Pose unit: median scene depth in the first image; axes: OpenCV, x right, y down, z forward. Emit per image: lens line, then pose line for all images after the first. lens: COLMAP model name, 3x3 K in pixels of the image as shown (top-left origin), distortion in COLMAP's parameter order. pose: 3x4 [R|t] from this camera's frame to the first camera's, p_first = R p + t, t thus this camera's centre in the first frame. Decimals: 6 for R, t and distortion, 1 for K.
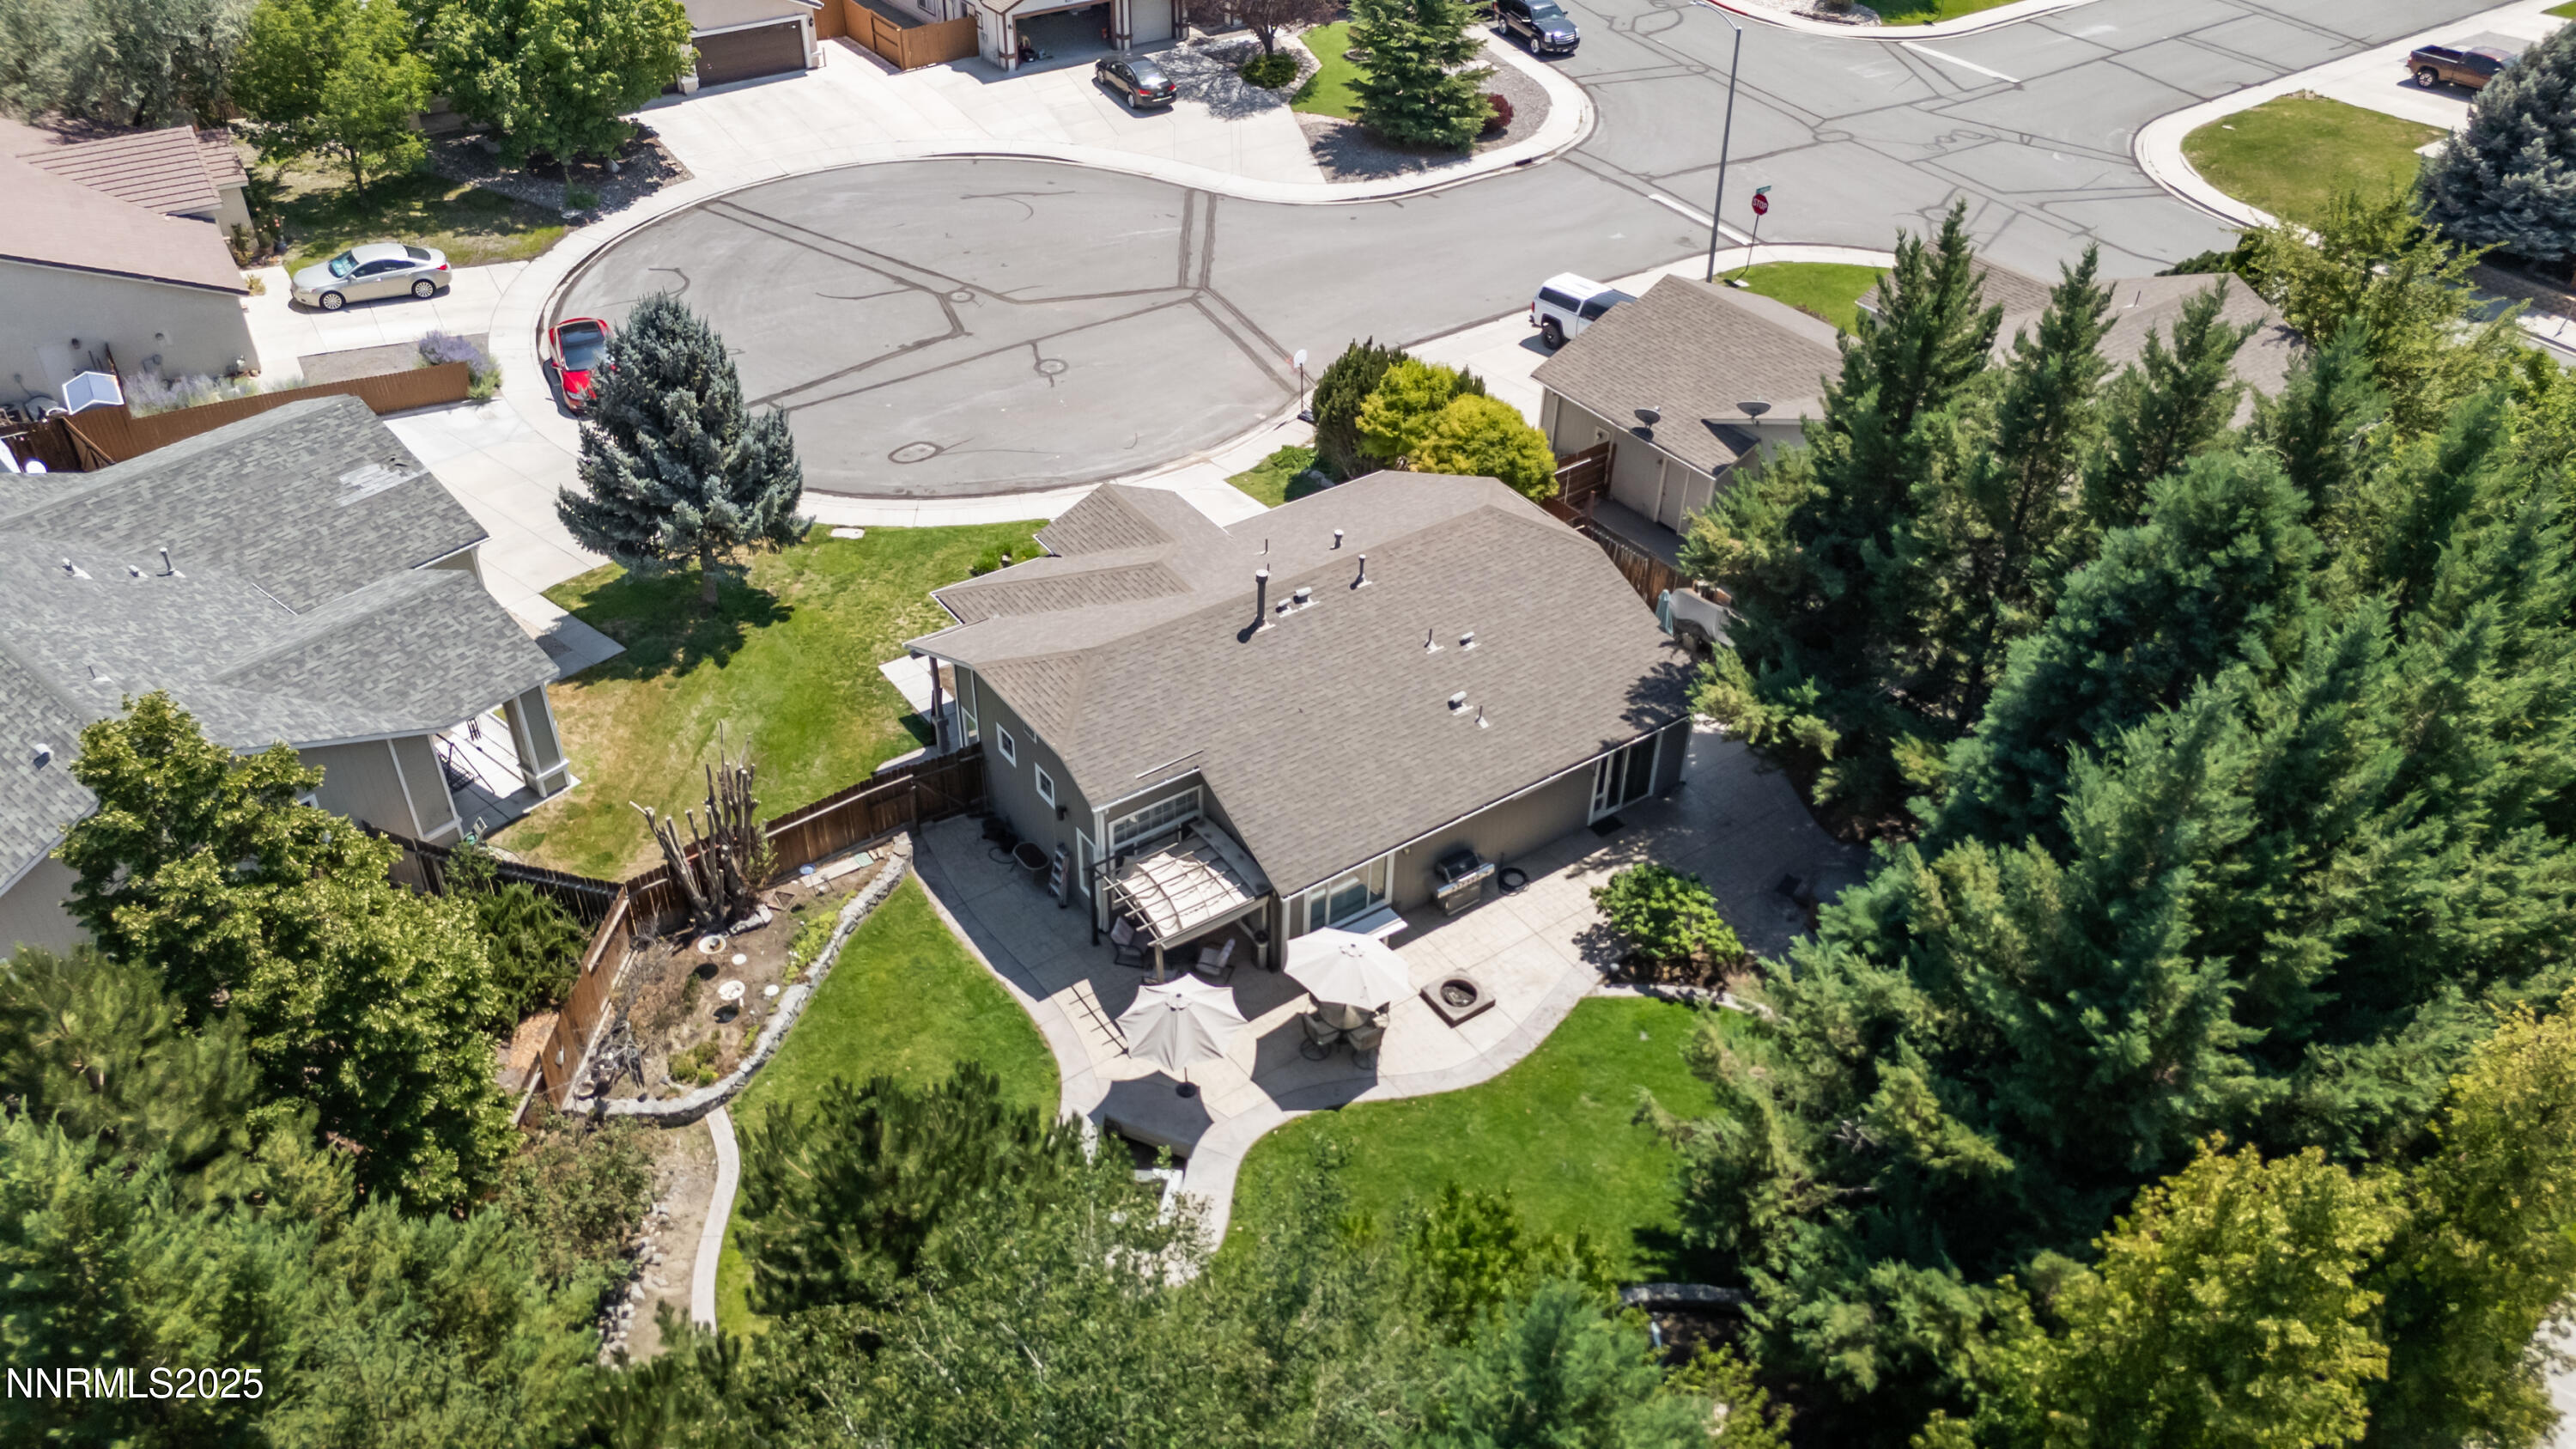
lens RADIAL K [[1908.0, 0, 1320.2], [0, 1908.0, 725.0], [0, 0, 1]] dist [0.102837, -0.098752]
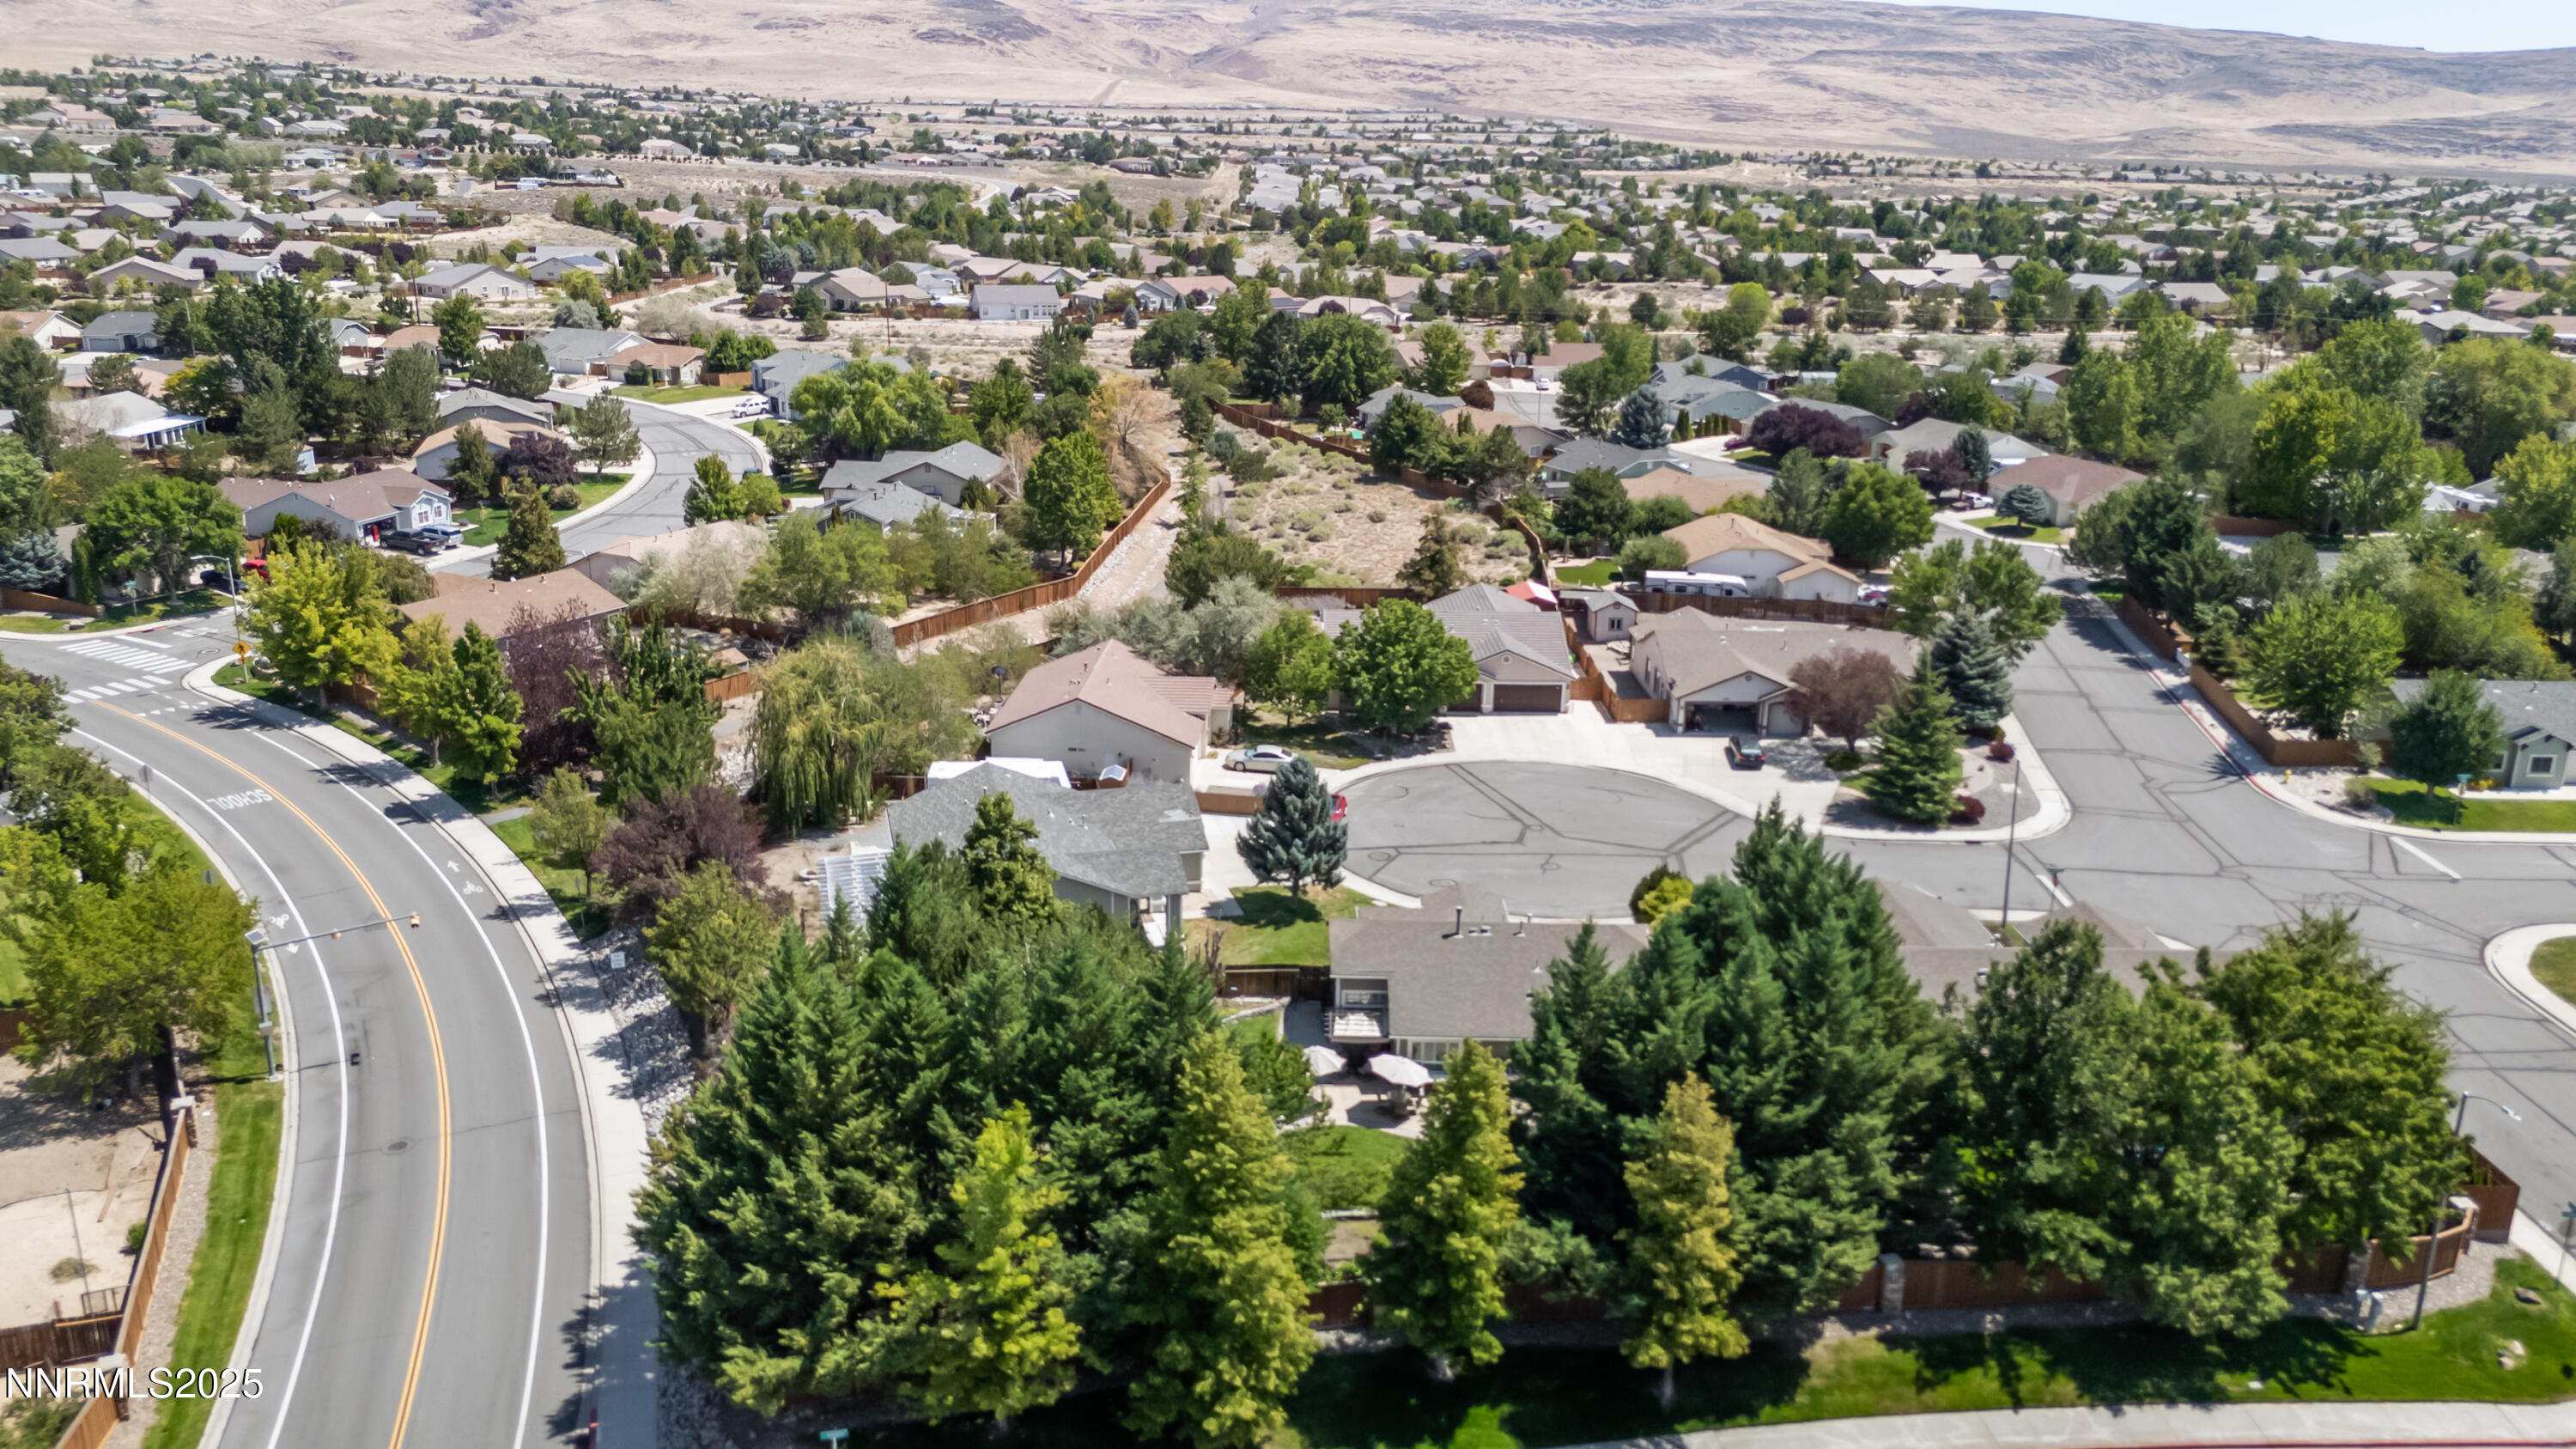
lens RADIAL K [[1908.0, 0, 1320.2], [0, 1908.0, 725.0], [0, 0, 1]] dist [0.102837, -0.098752]
pose [[0.818634, 0.156465, -0.552591, 0.899897], [-0.343592, 0.904418, -0.252929, 0.297502], [0.460199, 0.396922, 0.794147, -0.745668]]
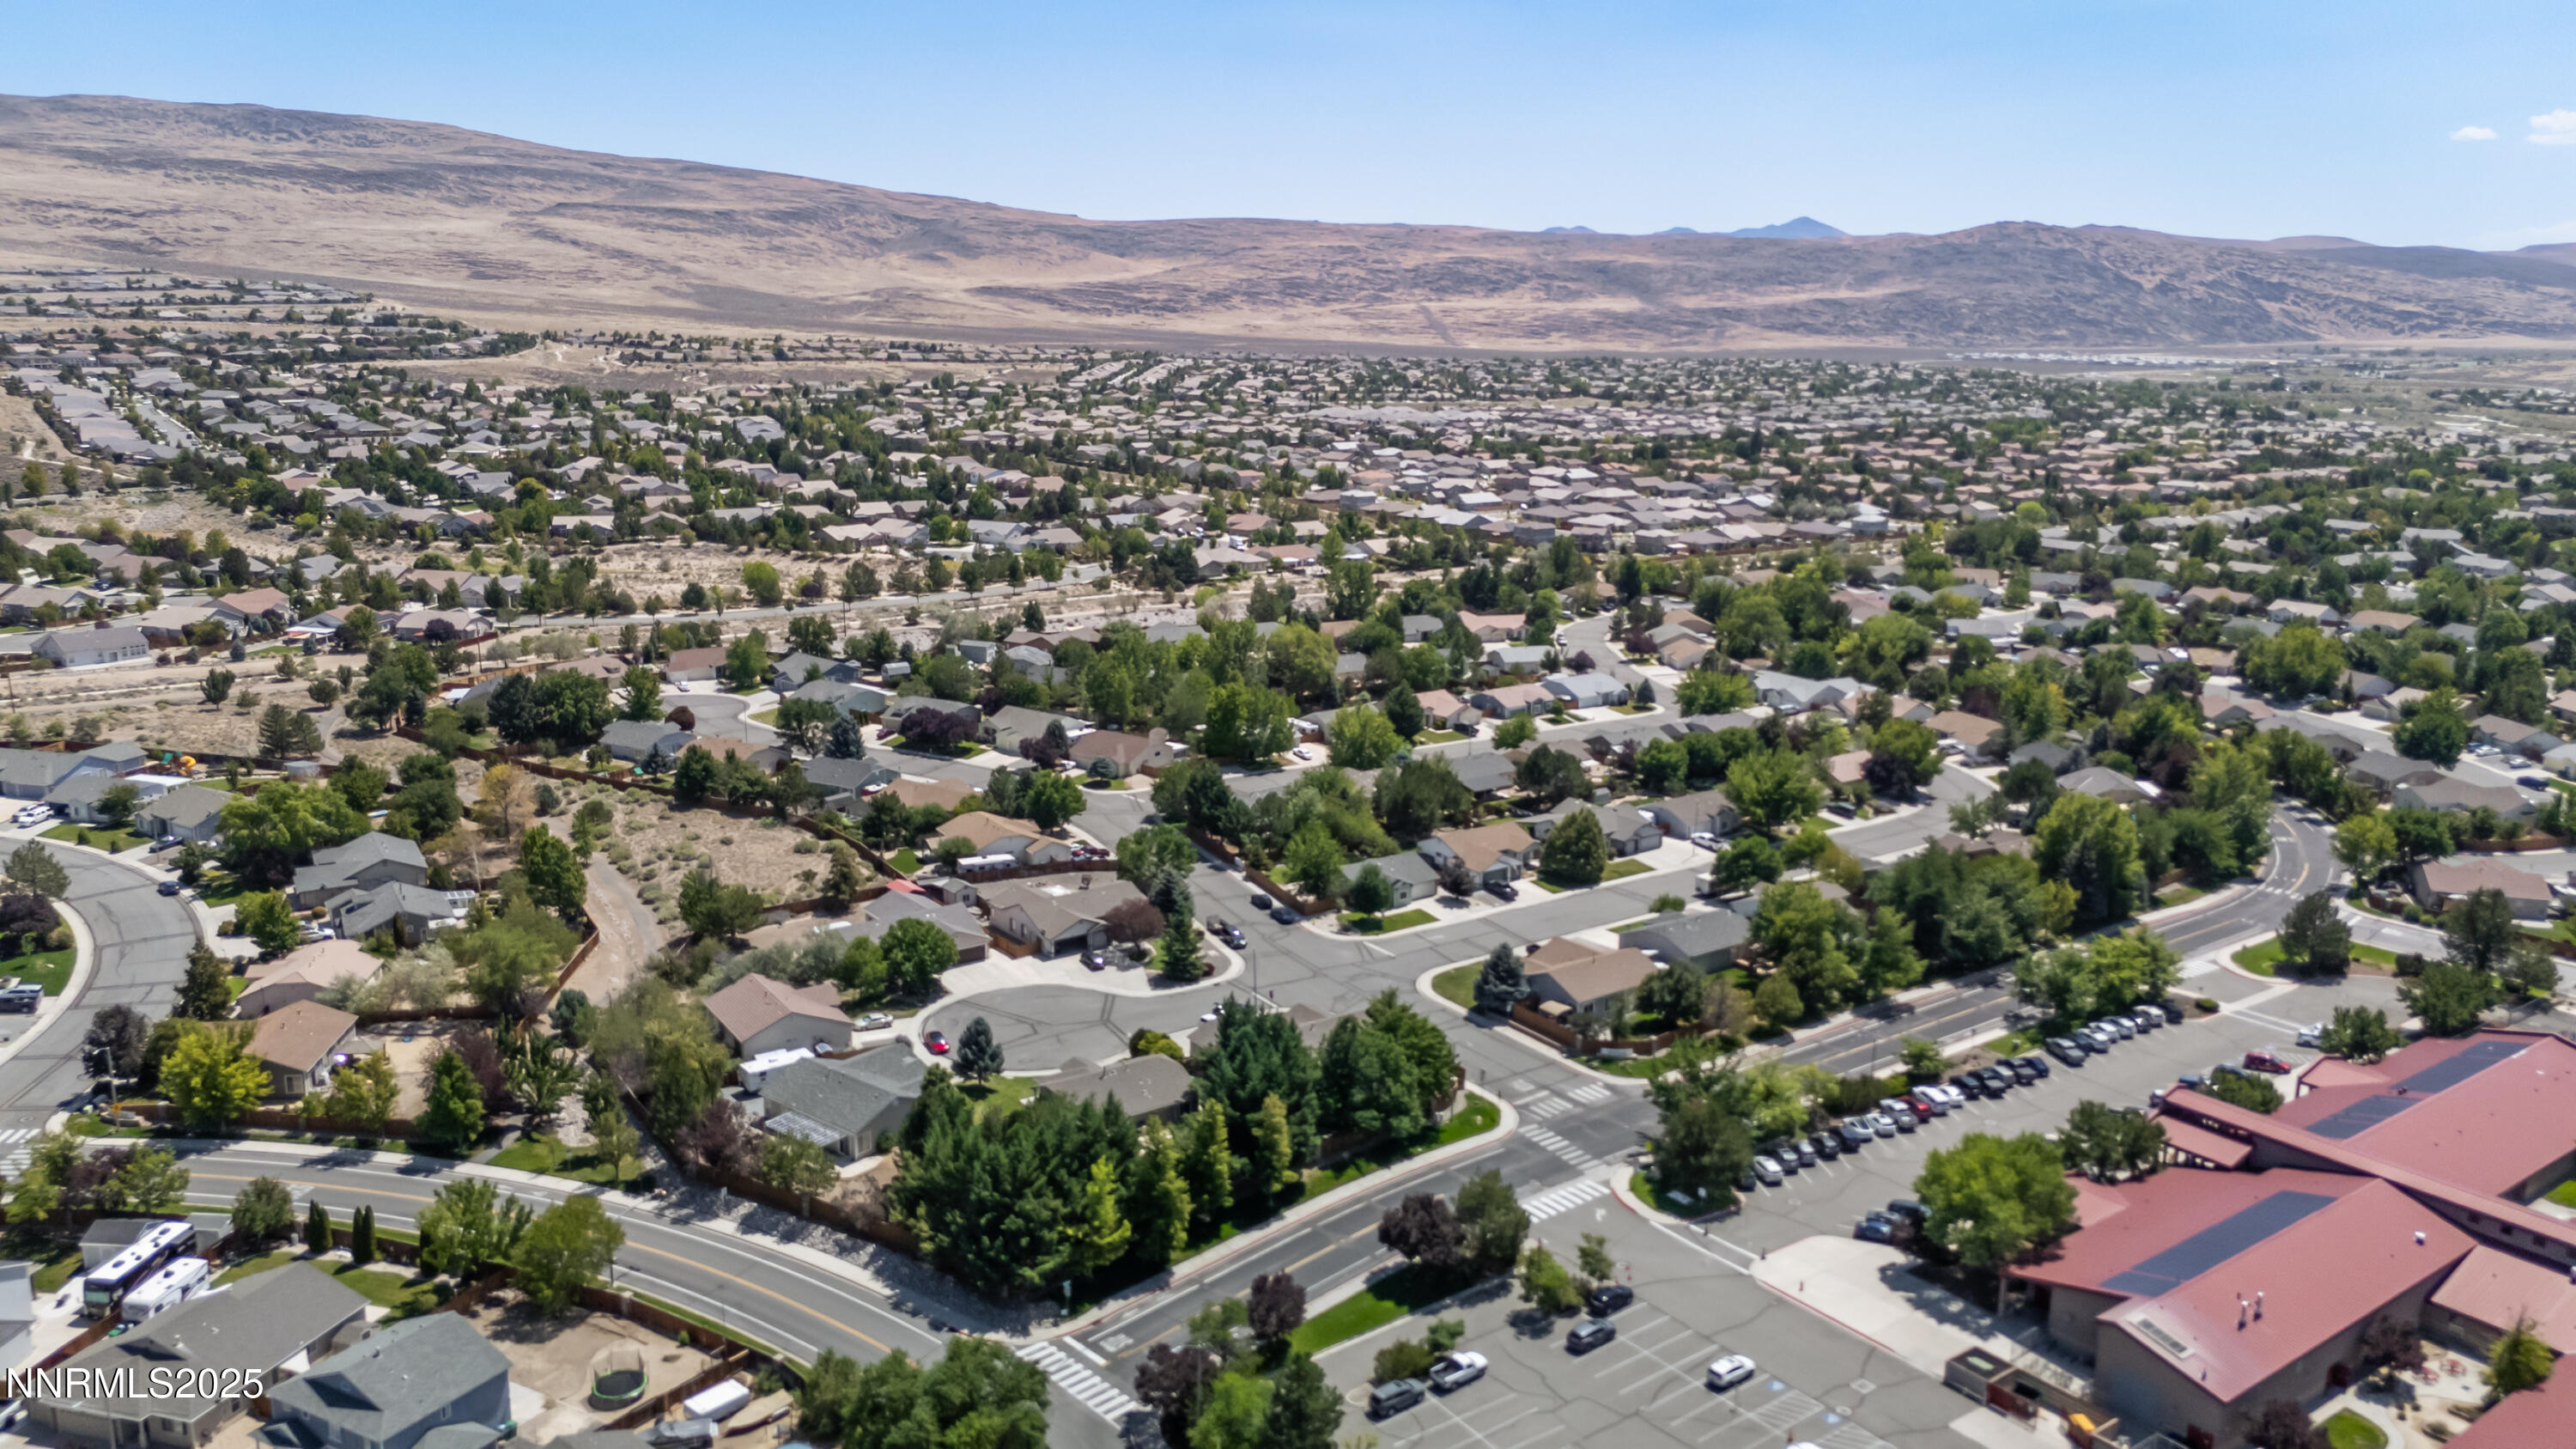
lens RADIAL K [[1908.0, 0, 1320.2], [0, 1908.0, 725.0], [0, 0, 1]] dist [0.102837, -0.098752]
pose [[0.999914, -0.011279, 0.006701, 0.474806], [0.013027, 0.914069, -0.405350, 1.070592], [-0.001553, 0.405402, 0.914137, -3.679749]]
